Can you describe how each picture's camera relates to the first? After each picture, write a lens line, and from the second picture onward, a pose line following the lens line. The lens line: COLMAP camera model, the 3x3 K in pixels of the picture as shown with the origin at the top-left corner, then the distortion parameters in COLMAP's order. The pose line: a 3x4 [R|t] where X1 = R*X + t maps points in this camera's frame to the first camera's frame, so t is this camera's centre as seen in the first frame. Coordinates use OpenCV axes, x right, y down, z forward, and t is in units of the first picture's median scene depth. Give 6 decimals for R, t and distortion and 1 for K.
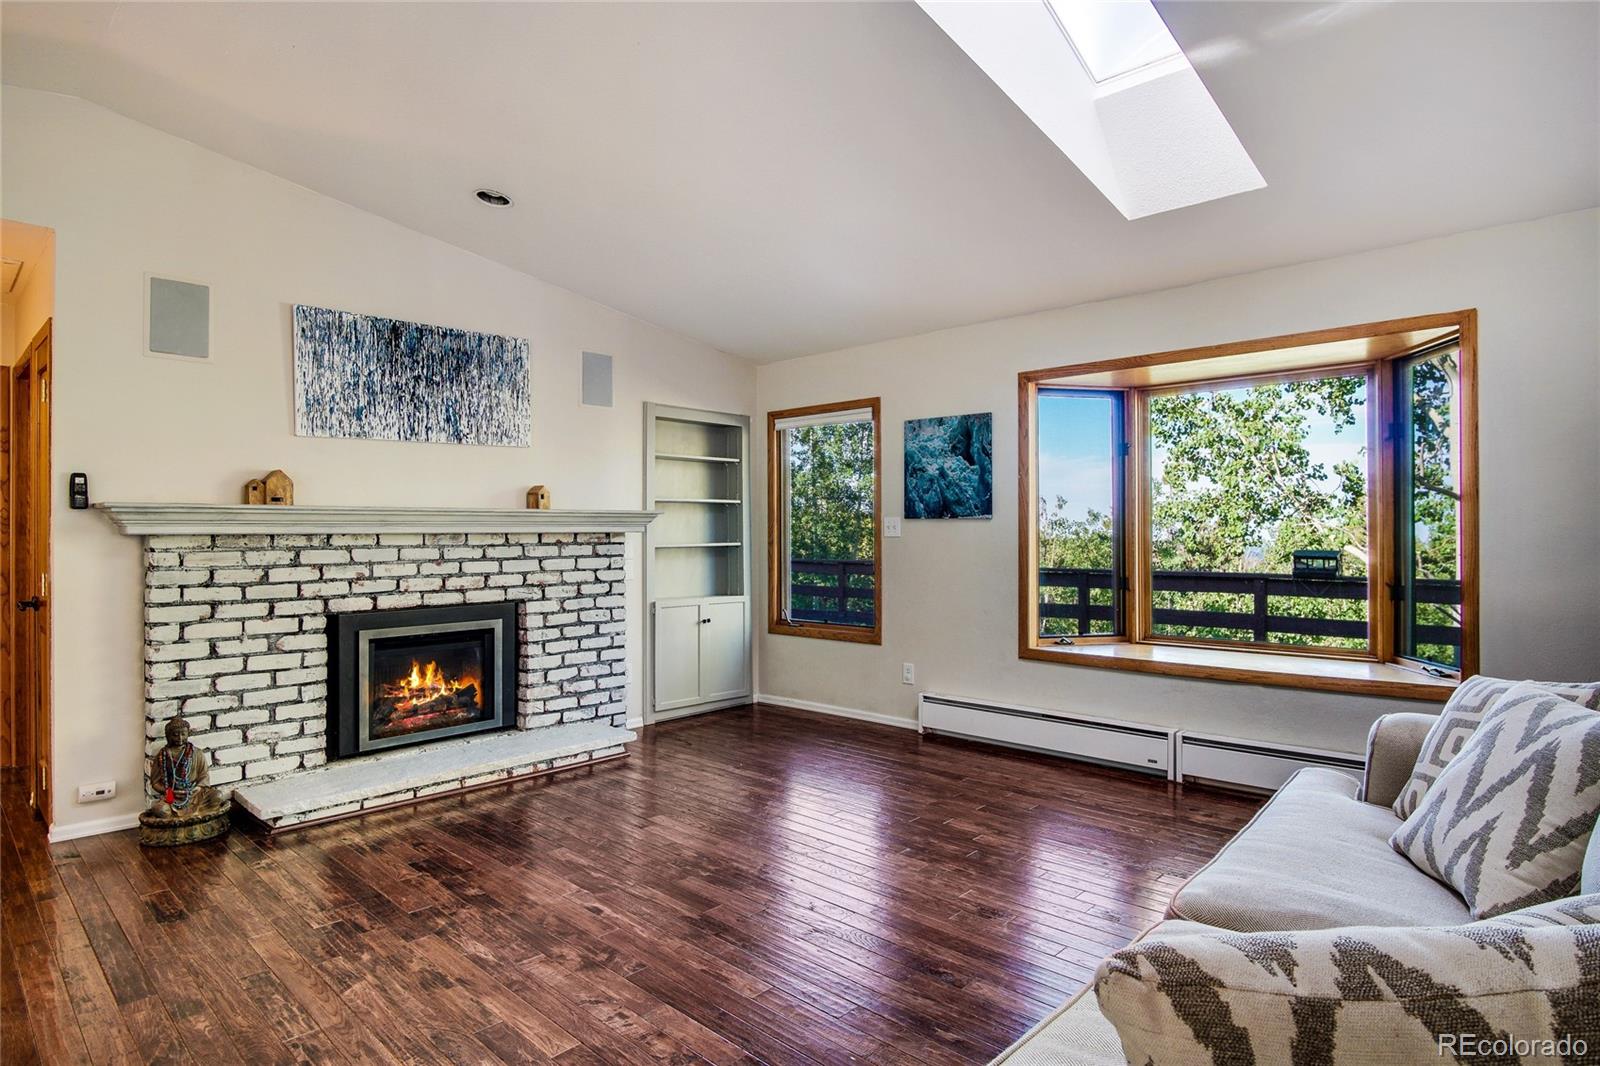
lens RADIAL K [[861.9, 0, 806.3], [0, 861.9, 524.2], [0, 0, 1]] dist [-0.026443, 0.002135]
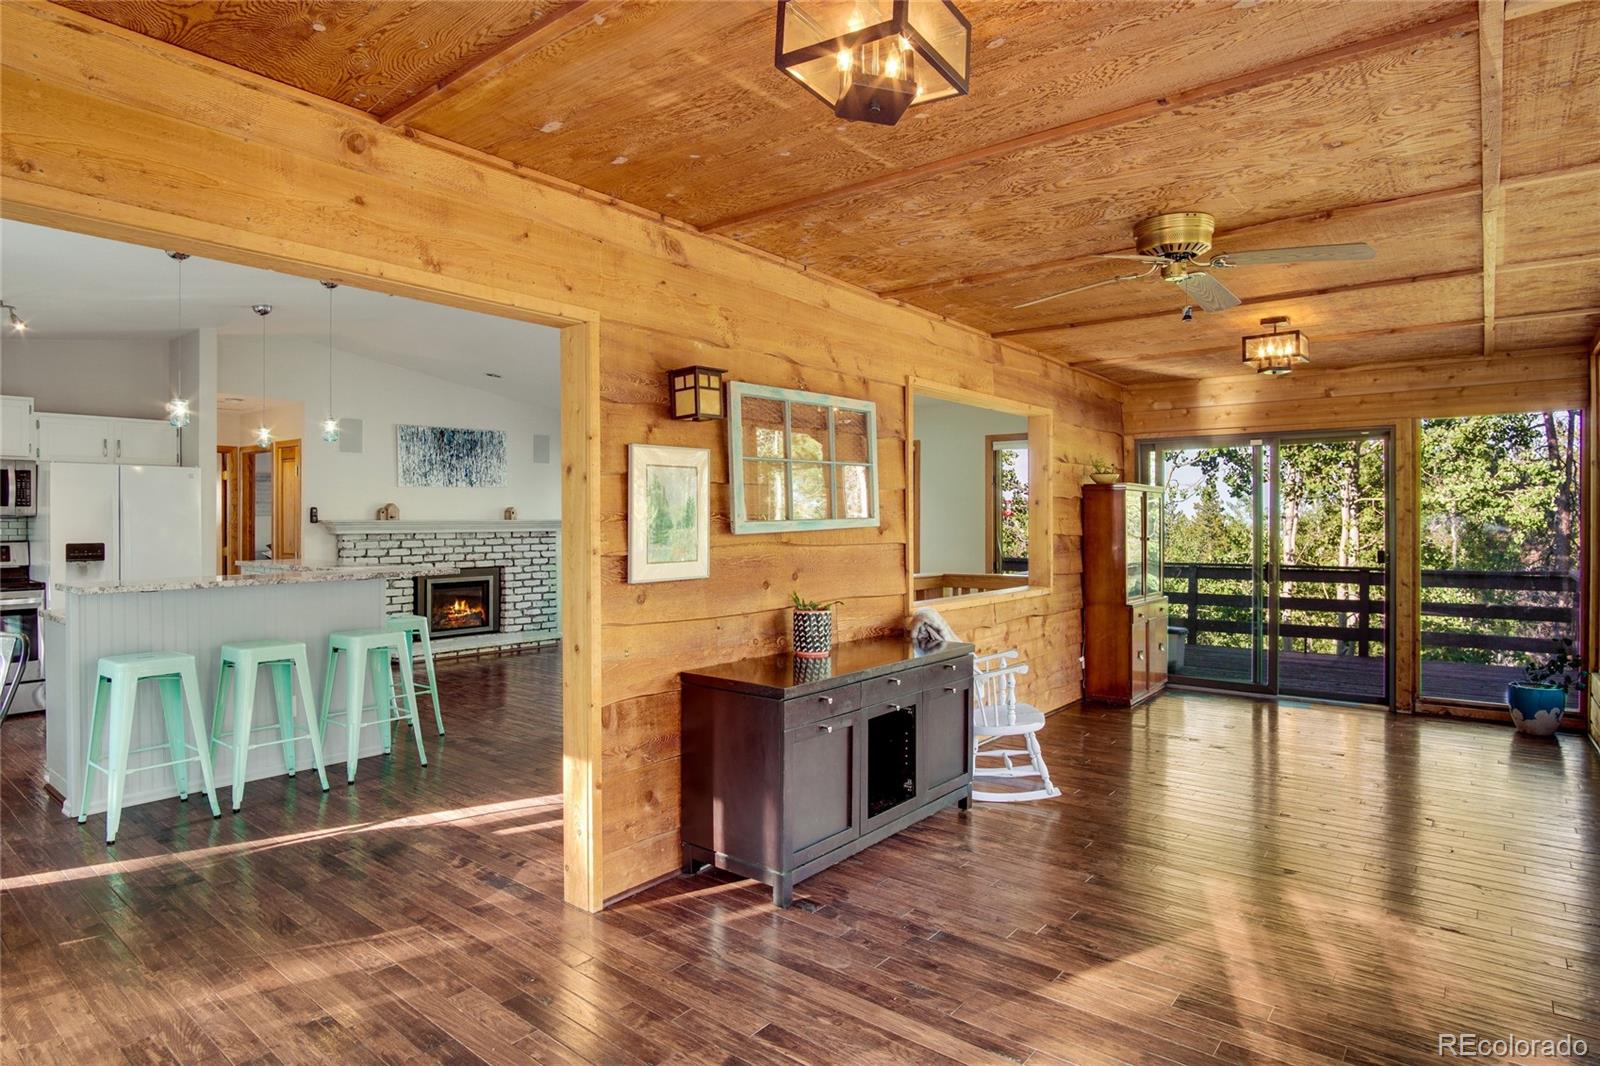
lens RADIAL K [[861.9, 0, 788.3], [0, 861.9, 524.1], [0, 0, 1]] dist [-0.026443, 0.002135]
pose [[0.998710, 0.004856, 0.050553, 0.230308], [-0.005626, 0.999870, 0.015096, -0.042919], [-0.050473, -0.015361, 0.998607, -1.038041]]
